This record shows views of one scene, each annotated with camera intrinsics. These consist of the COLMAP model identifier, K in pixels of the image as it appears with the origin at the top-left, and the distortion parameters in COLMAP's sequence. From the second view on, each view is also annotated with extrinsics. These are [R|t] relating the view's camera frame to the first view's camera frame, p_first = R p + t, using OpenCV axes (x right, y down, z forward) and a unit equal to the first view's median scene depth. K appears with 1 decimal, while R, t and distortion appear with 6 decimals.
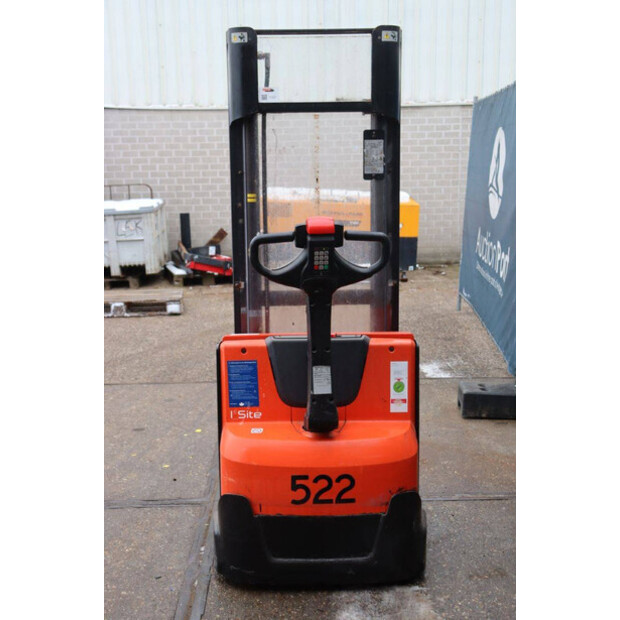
lens RADIAL K [[870.2, 0, 310.0], [0, 870.2, 297.8], [0, 0, 1]] dist [0.061469, 0.092054]
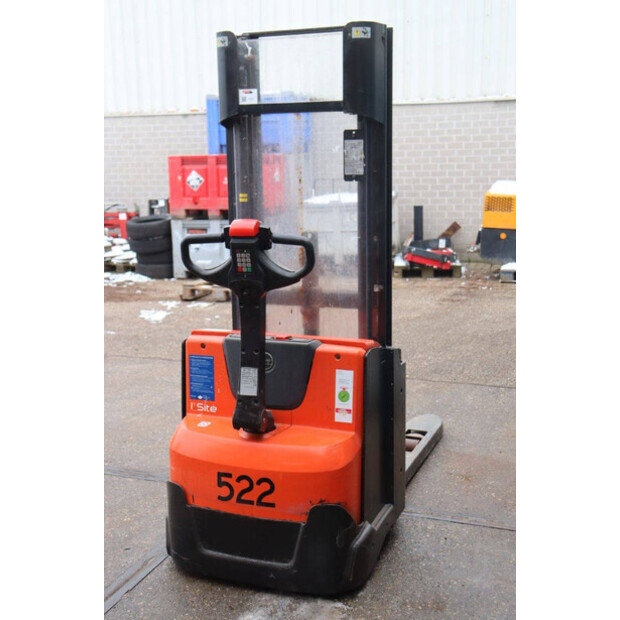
lens RADIAL K [[850.2, 0, 307.9], [0, 850.2, 295.6], [0, 0, 1]] dist [0.050373, 0.083271]
pose [[0.926152, 0.060128, -0.372327, 0.410519], [-0.055601, 0.998191, 0.022896, -0.028861], [0.373030, -0.000504, 0.927819, 0.108153]]
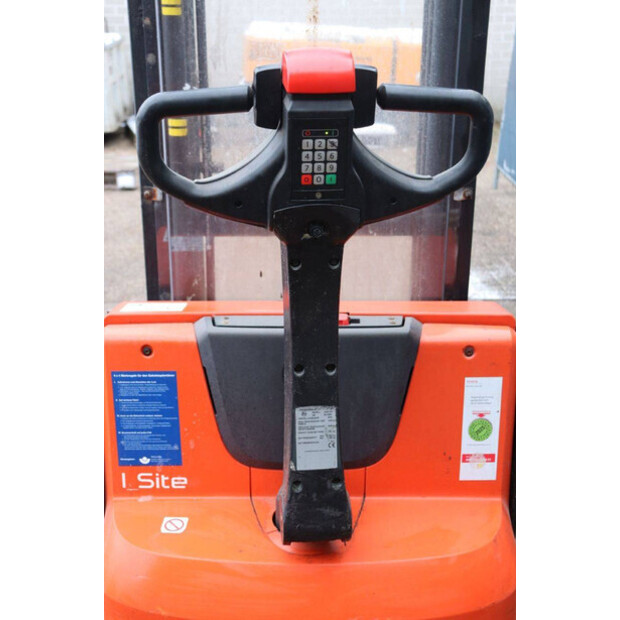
lens RADIAL K [[891.8, 0, 310.0], [0, 891.8, 310.0], [0, 0, 1]] dist [0.064264, 0.096787]
pose [[0.999876, 0.014575, 0.006019, 0.006606], [-0.015401, 0.984563, 0.174349, -0.043489], [-0.003385, -0.174420, 0.984665, 0.538138]]
